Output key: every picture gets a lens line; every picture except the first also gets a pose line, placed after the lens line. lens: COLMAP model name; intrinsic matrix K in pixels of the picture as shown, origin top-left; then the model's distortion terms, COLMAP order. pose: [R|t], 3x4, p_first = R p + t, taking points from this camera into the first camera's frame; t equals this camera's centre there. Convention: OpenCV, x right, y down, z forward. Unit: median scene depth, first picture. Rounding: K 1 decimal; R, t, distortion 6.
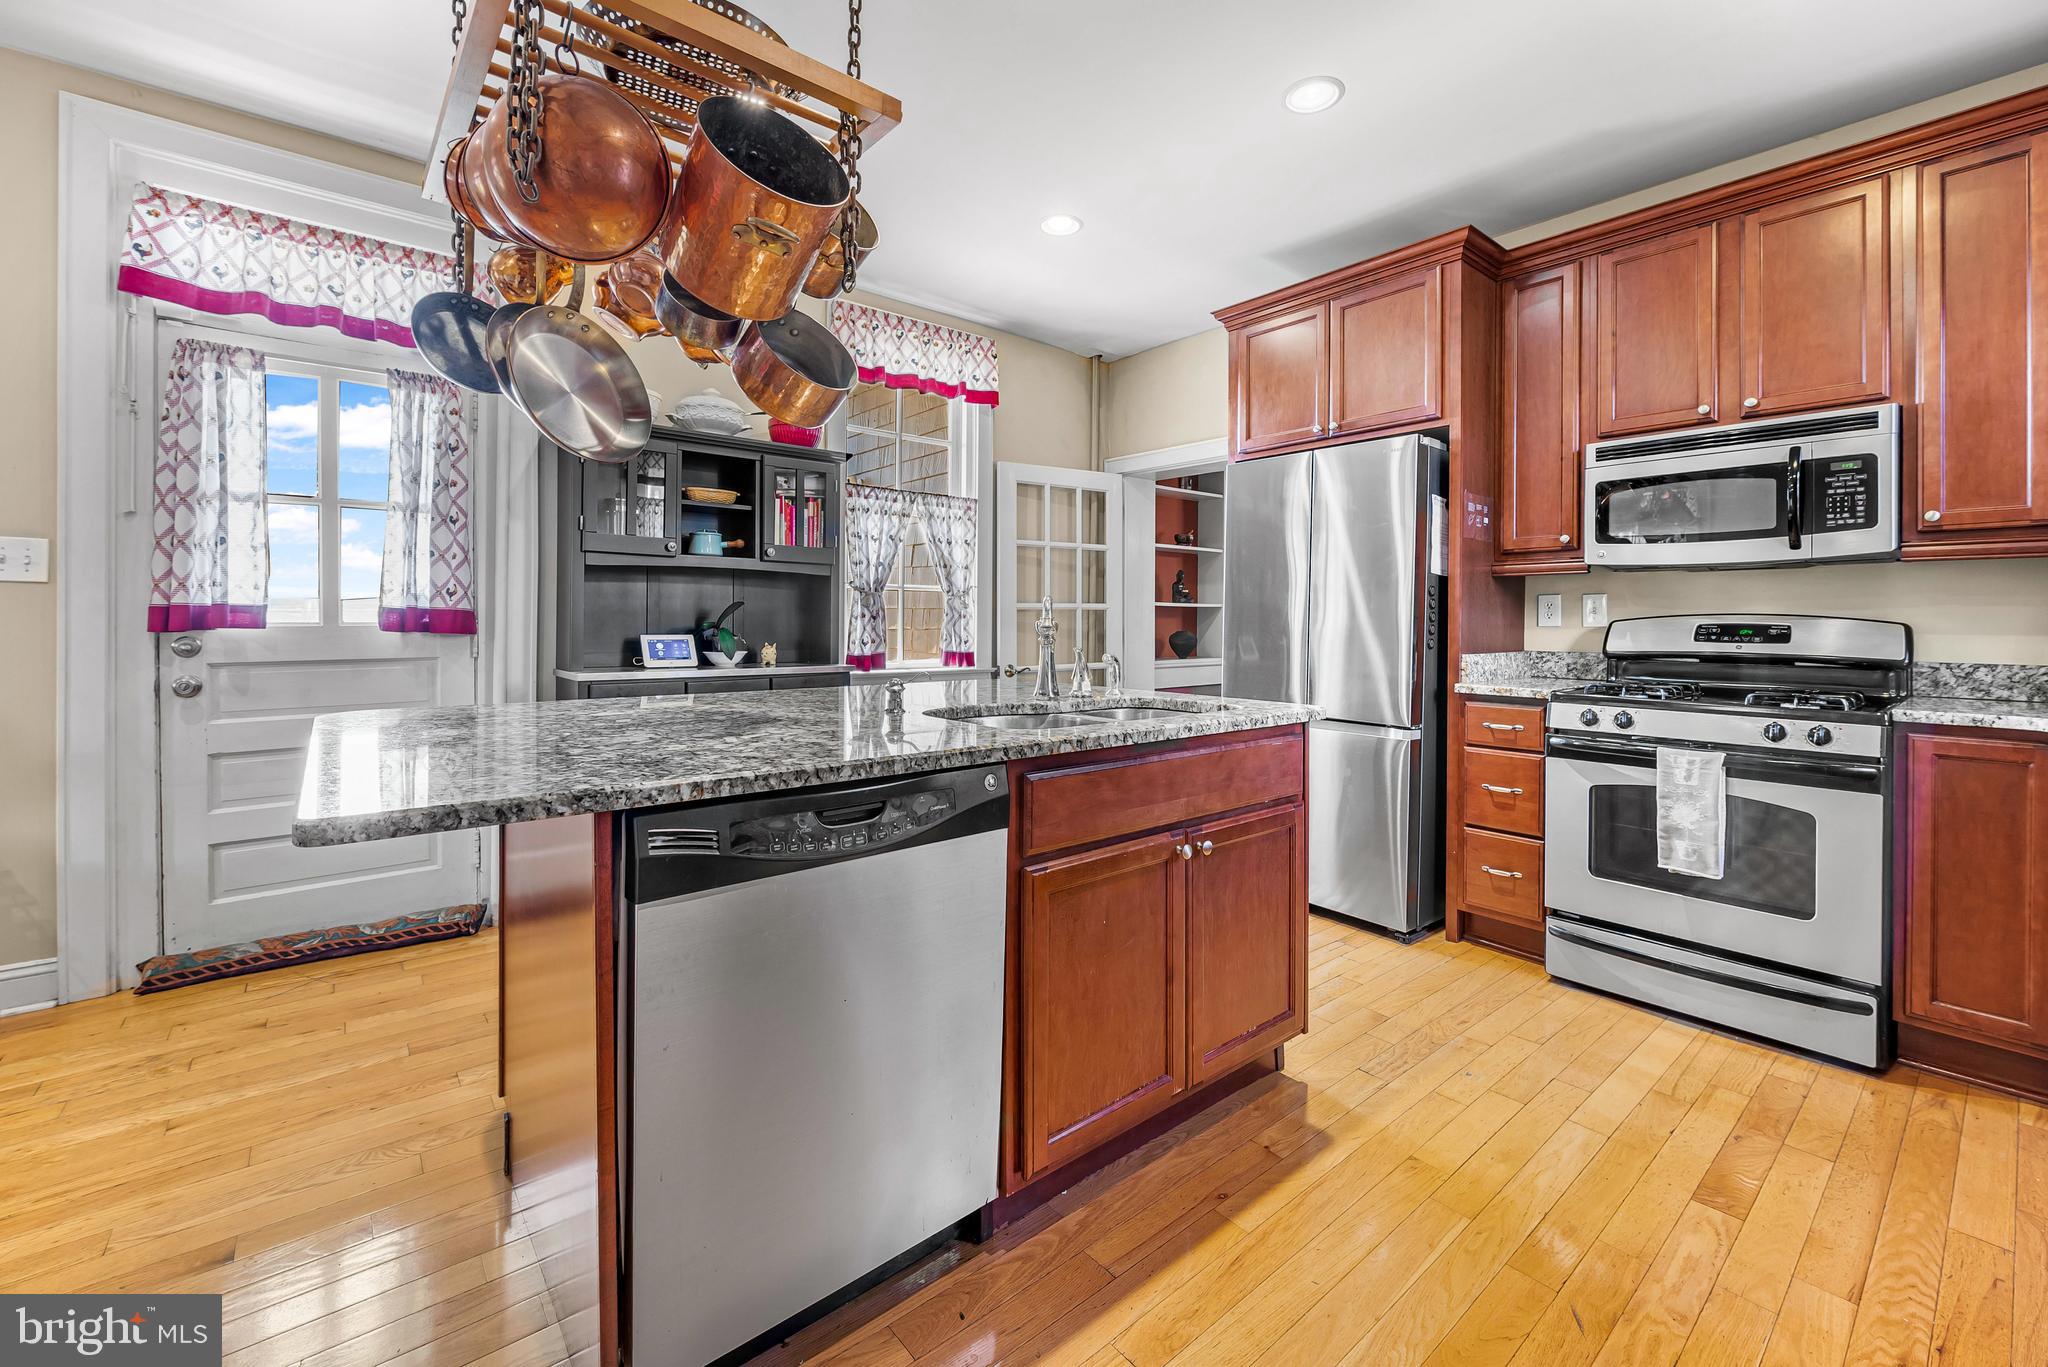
lens RADIAL K [[841.3, 0, 1034.8], [0, 841.3, 616.9], [0, 0, 1]] dist [-0.009916, -0.000064]
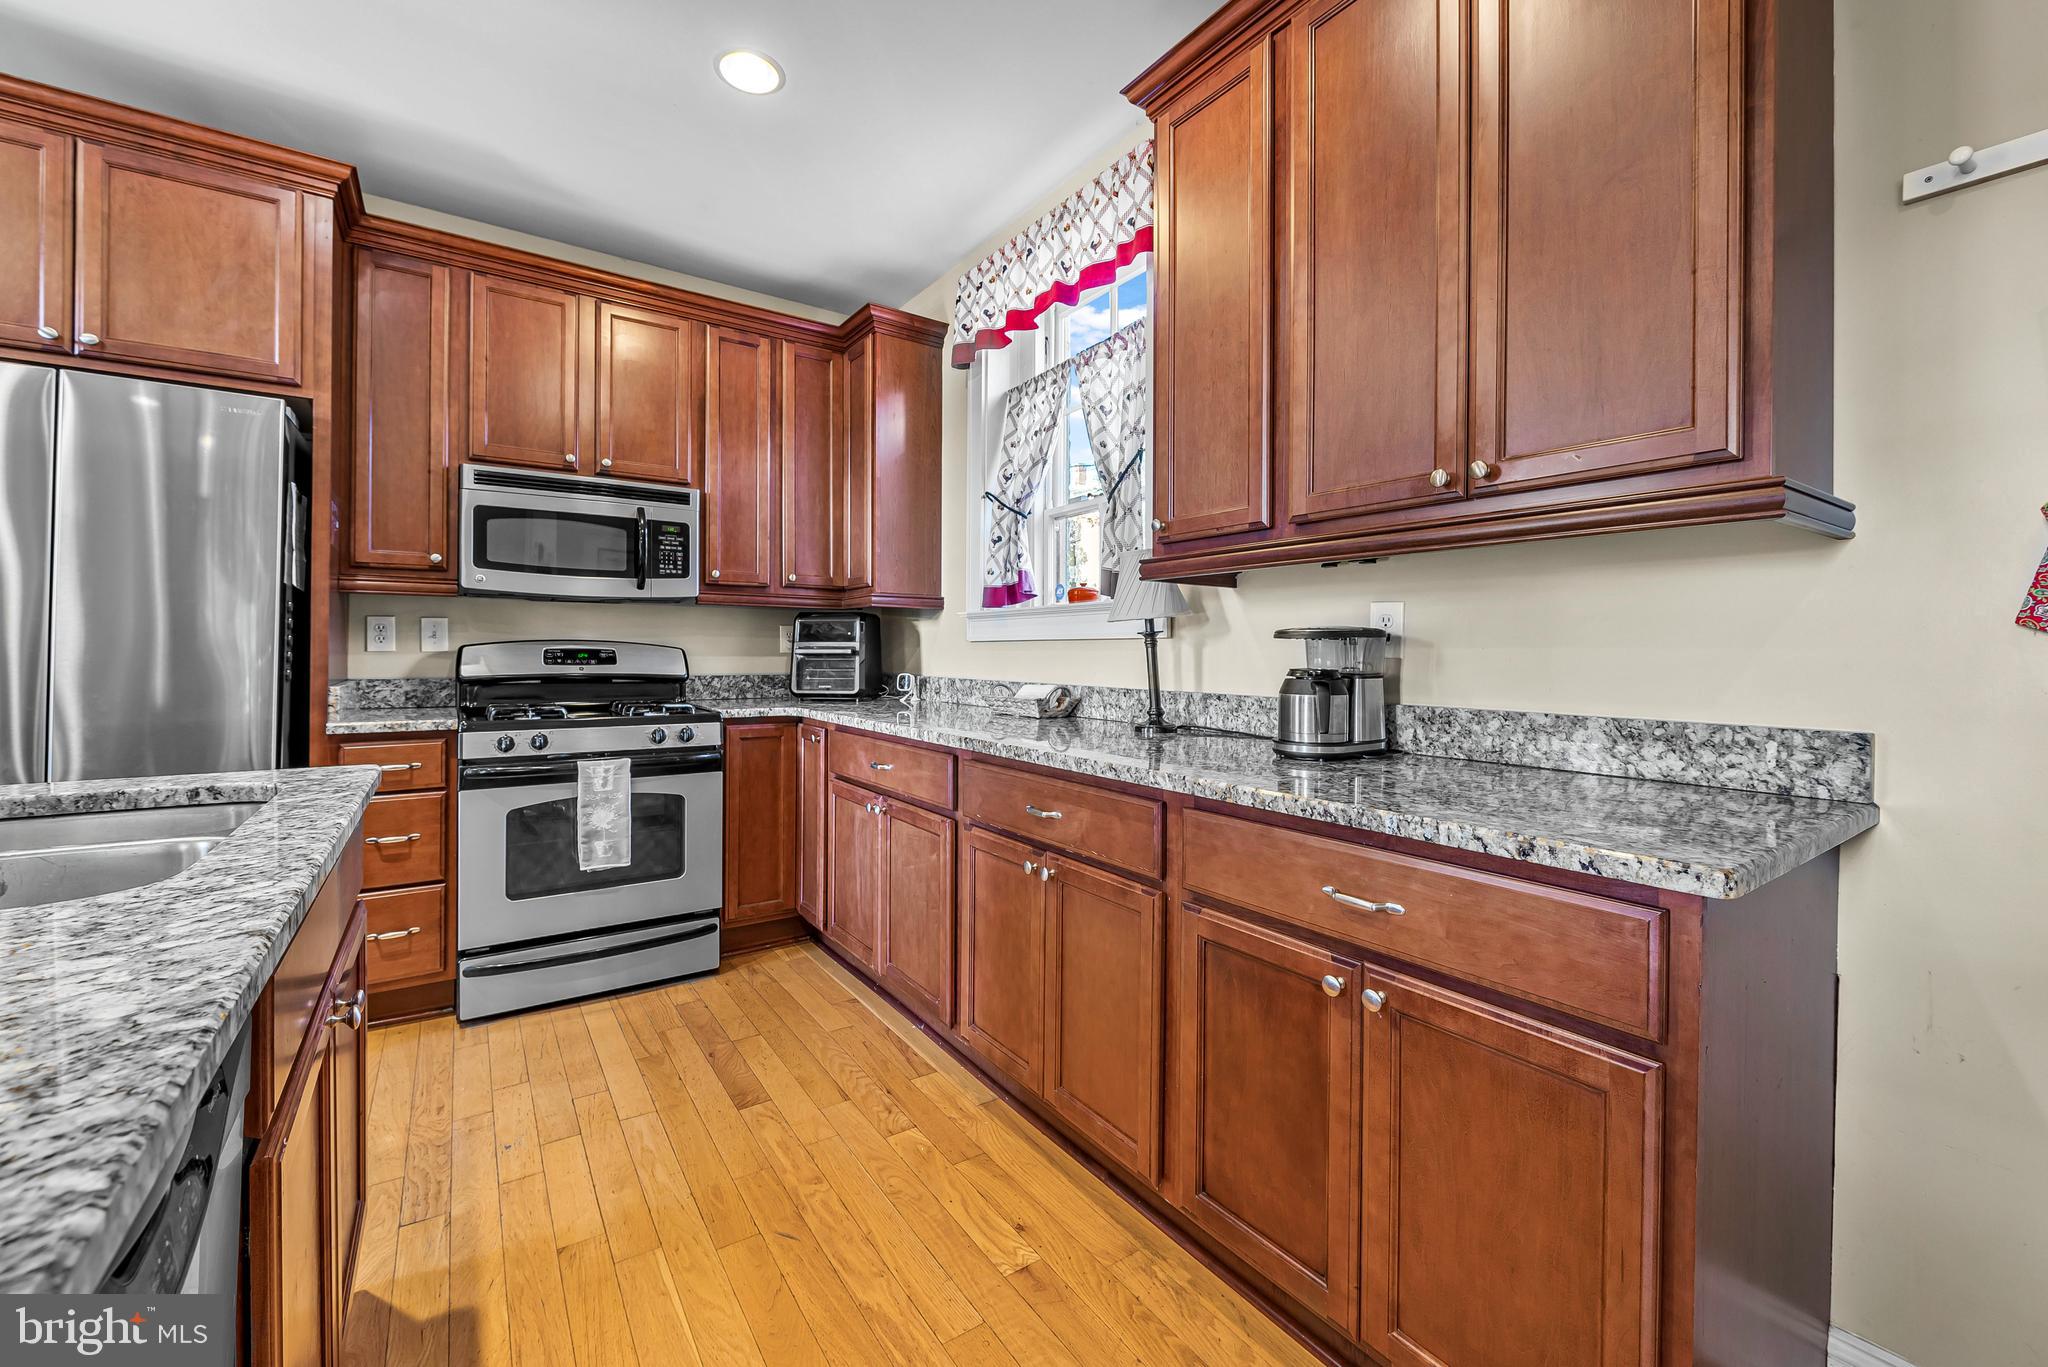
lens RADIAL K [[821.0, 0, 1022.8], [0, 821.0, 655.0], [0, 0, 1]] dist [-0.010029, 0.000066]
pose [[0.092935, -0.009478, 0.995627, -0.259406], [-0.009810, 0.999897, 0.010435, -0.001022], [-0.995624, -0.010736, 0.092833, 0.312651]]
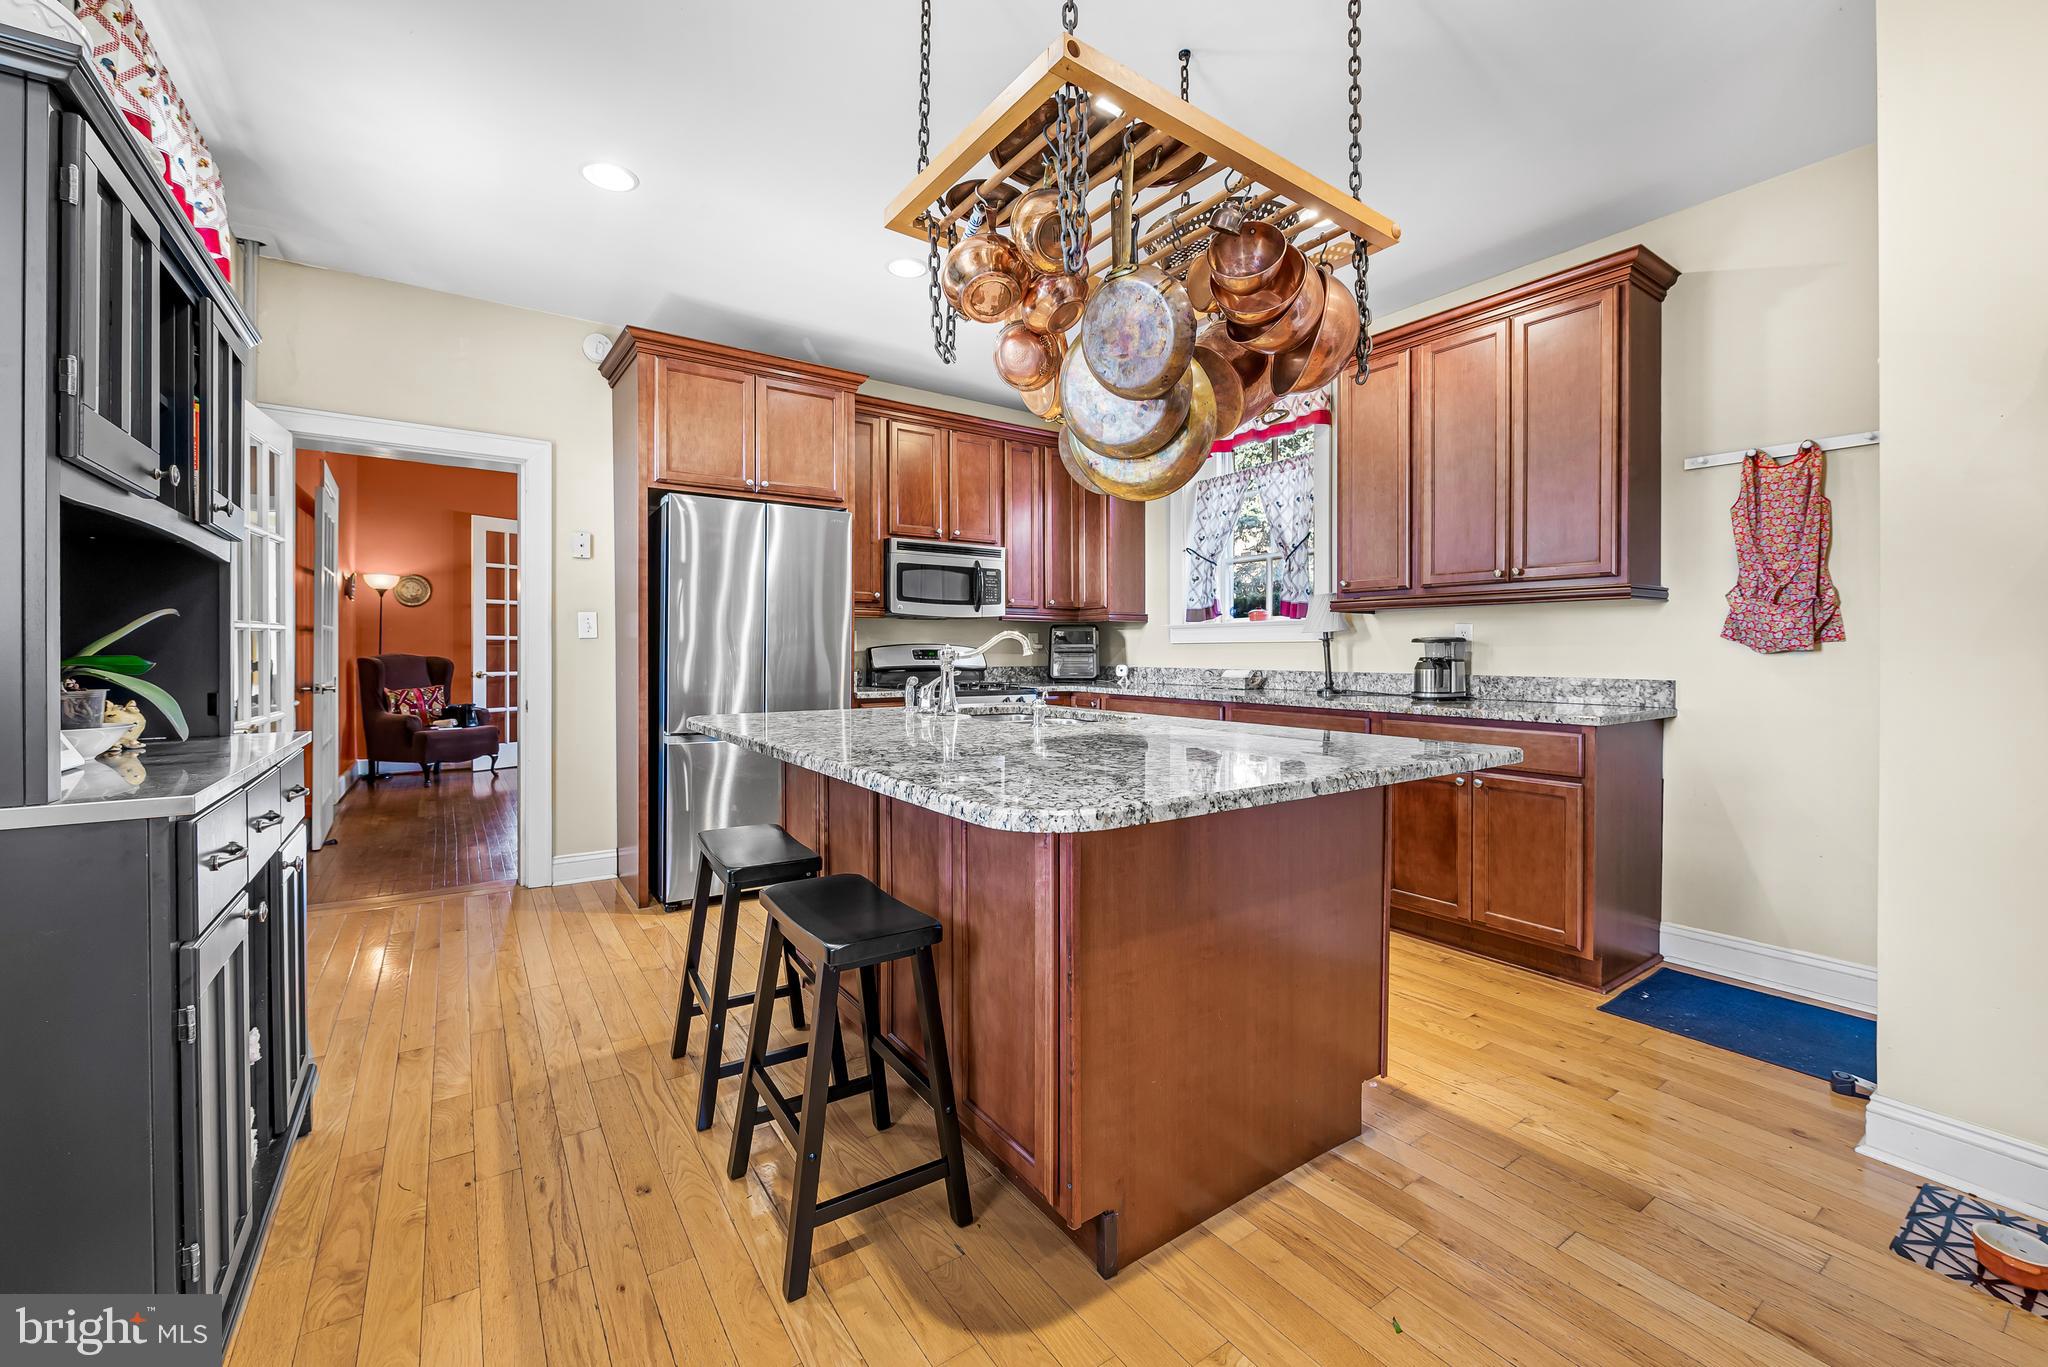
lens RADIAL K [[821.0, 0, 1022.8], [0, 821.0, 655.0], [0, 0, 1]] dist [-0.010029, 0.000066]
pose [[0.093295, -0.011468, 0.995572, -1.028272], [-0.004583, 0.999918, 0.011948, -0.002016], [-0.995628, -0.005677, 0.093235, 0.705602]]
